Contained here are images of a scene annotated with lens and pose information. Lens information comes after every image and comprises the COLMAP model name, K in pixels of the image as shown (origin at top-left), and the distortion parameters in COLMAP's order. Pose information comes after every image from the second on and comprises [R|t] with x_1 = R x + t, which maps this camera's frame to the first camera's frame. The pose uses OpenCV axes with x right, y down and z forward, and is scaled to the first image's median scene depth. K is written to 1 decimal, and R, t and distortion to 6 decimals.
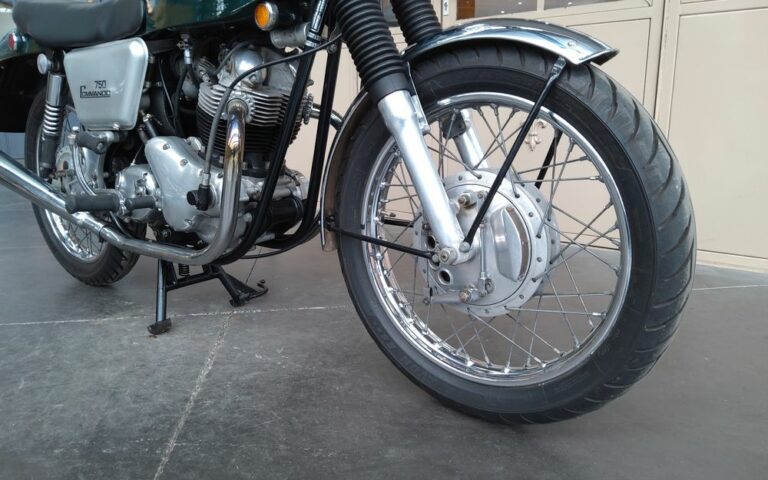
lens RADIAL K [[572.5, 0, 383.4], [0, 572.5, 238.4], [0, 0, 1]] dist [0.023762, -0.031978]
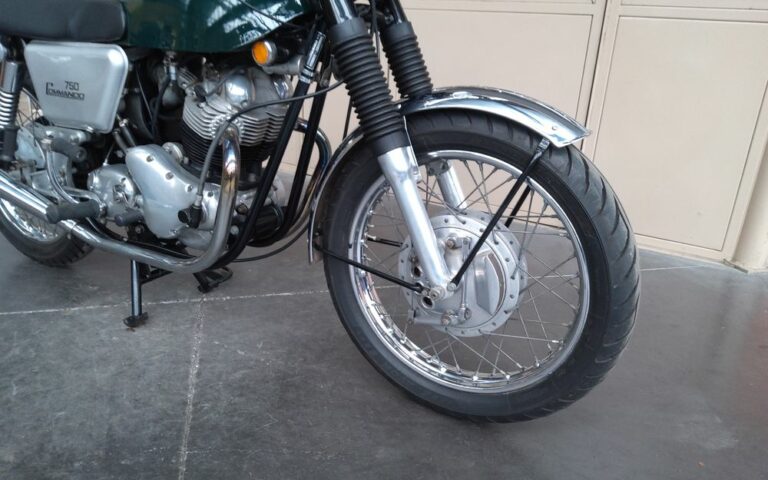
lens RADIAL K [[572.5, 0, 385.1], [0, 572.5, 239.9], [0, 0, 1]] dist [0.023762, -0.031978]
pose [[0.989461, 0.006955, 0.144629, -0.133147], [-0.025708, 0.991414, 0.128206, -0.186986], [-0.142496, -0.130573, 0.981145, -0.090511]]
